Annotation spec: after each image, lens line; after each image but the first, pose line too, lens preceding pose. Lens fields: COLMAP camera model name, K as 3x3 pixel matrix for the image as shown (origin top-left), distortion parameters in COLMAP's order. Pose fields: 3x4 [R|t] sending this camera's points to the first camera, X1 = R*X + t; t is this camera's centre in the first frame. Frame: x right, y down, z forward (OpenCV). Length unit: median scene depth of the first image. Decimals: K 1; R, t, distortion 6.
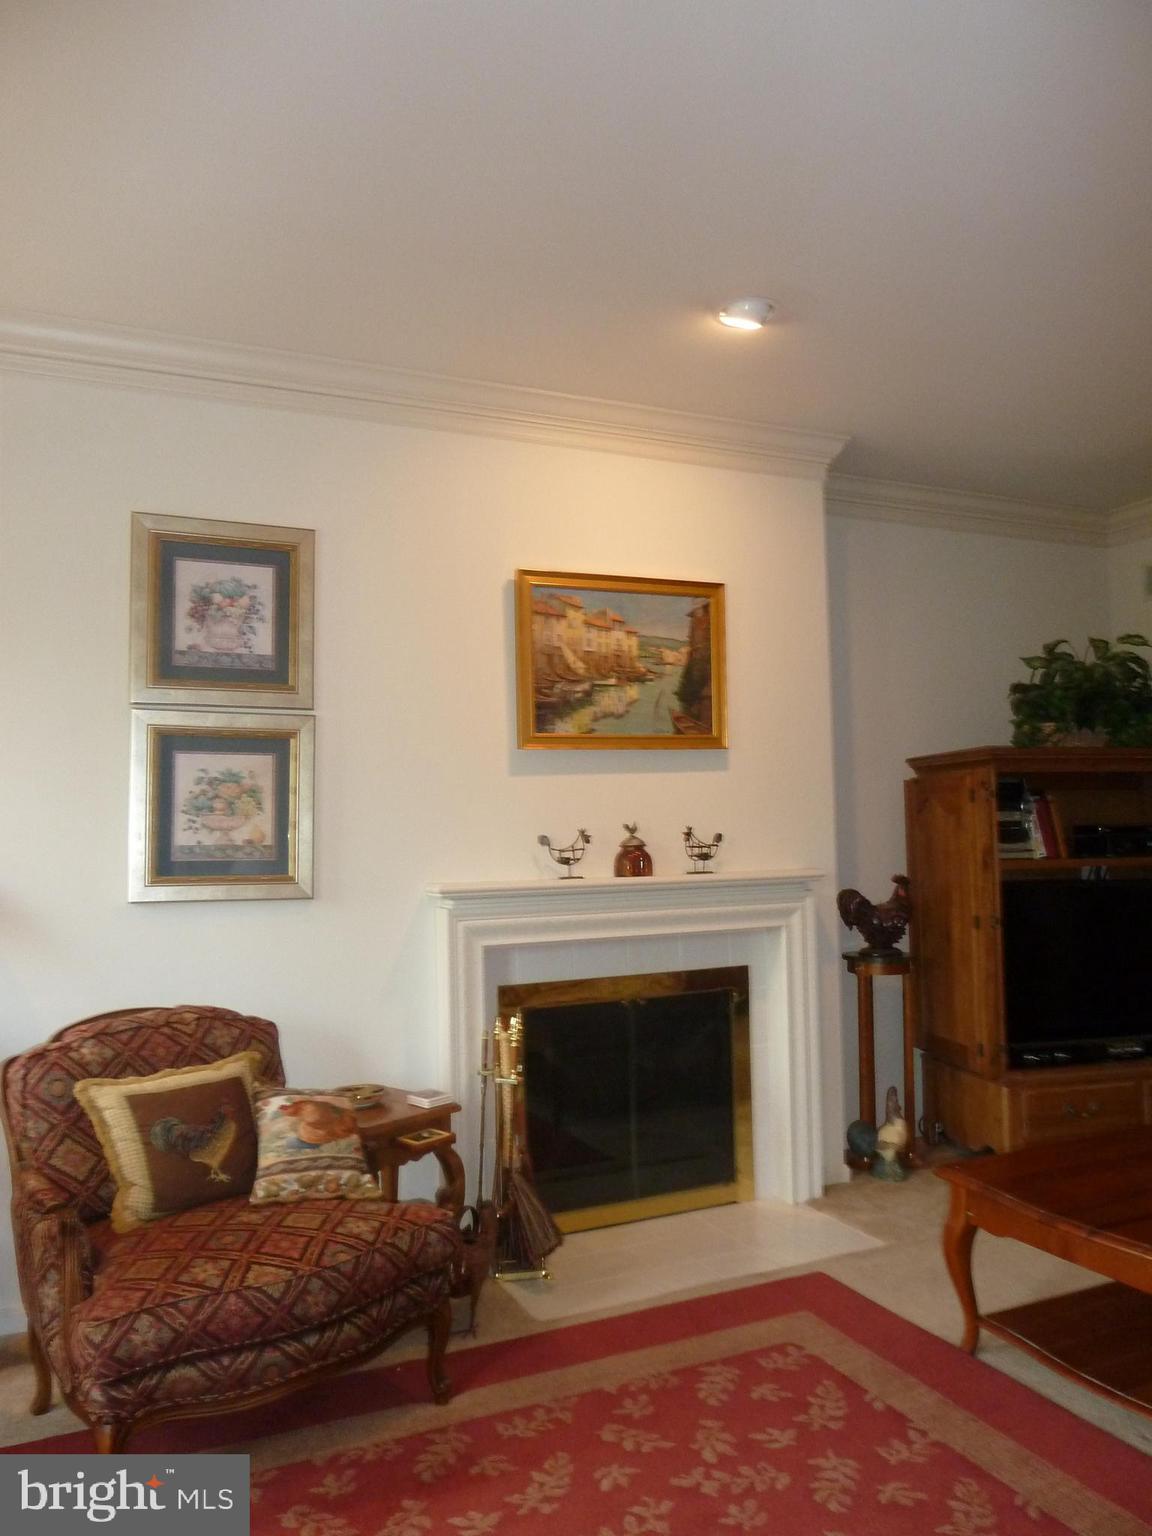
lens RADIAL K [[1157.2, 0, 586.4], [0, 1157.2, 761.1], [0, 0, 1]] dist [-0.032803, -0.002860]
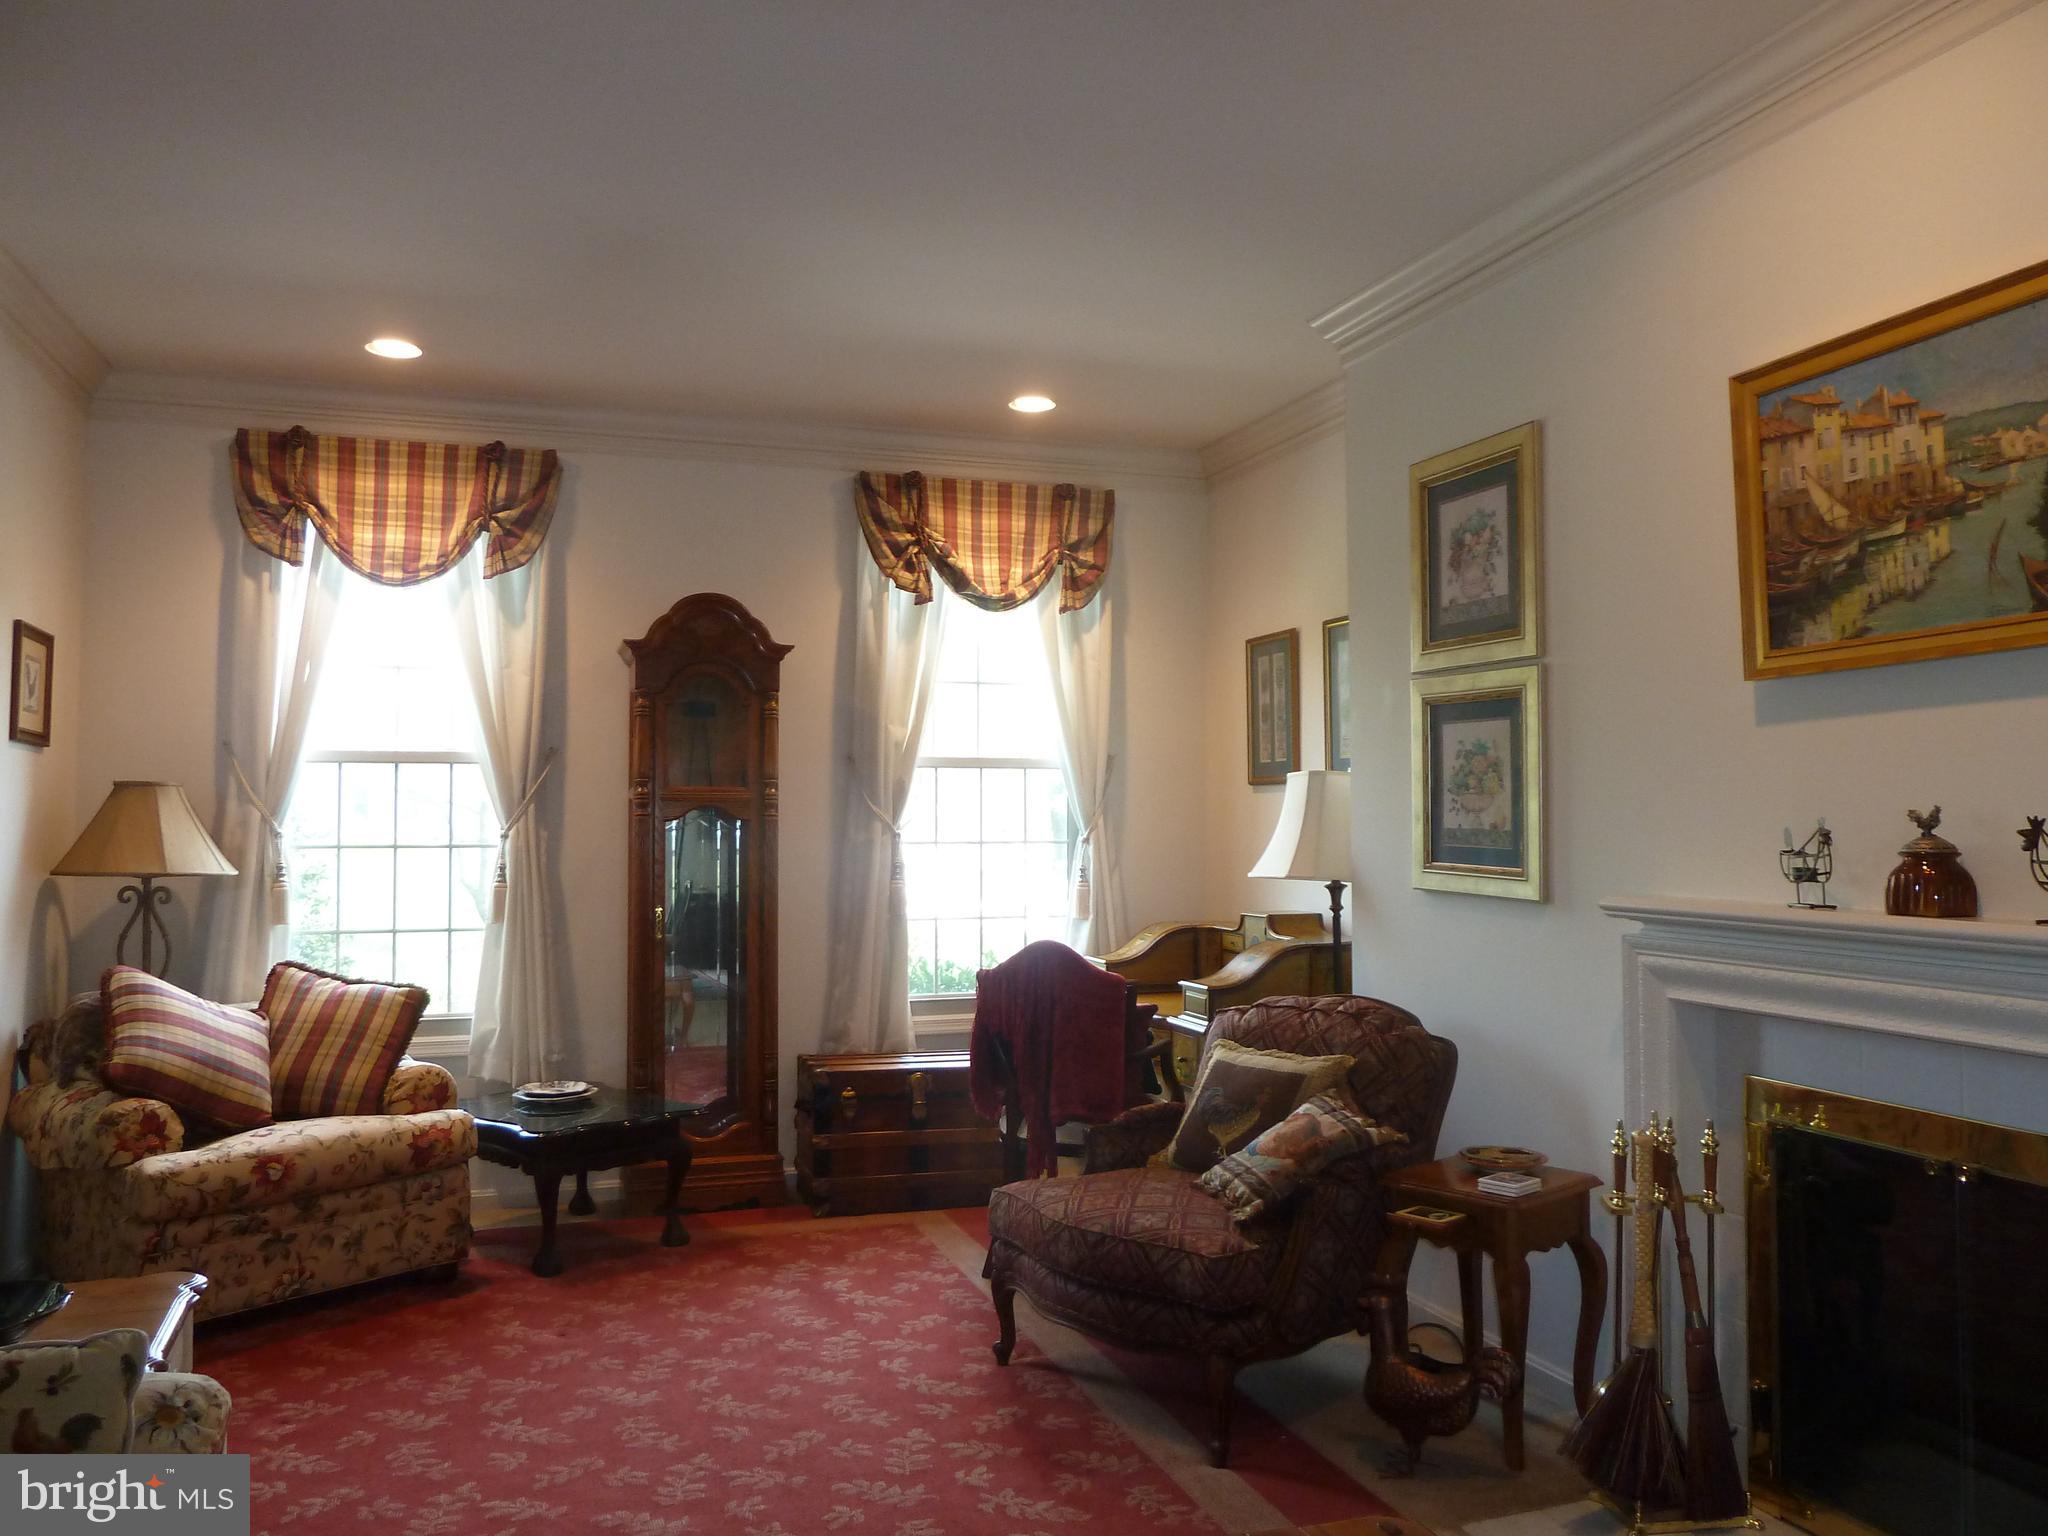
lens RADIAL K [[1542.9, 0, 1039.7], [0, 1542.9, 770.3], [0, 0, 1]] dist [-0.032803, -0.002860]
pose [[-0.103809, -0.017424, -0.994445, 0.738066], [0.046533, 0.998667, -0.022355, 0.035003], [0.993508, -0.048595, -0.102860, 0.703955]]
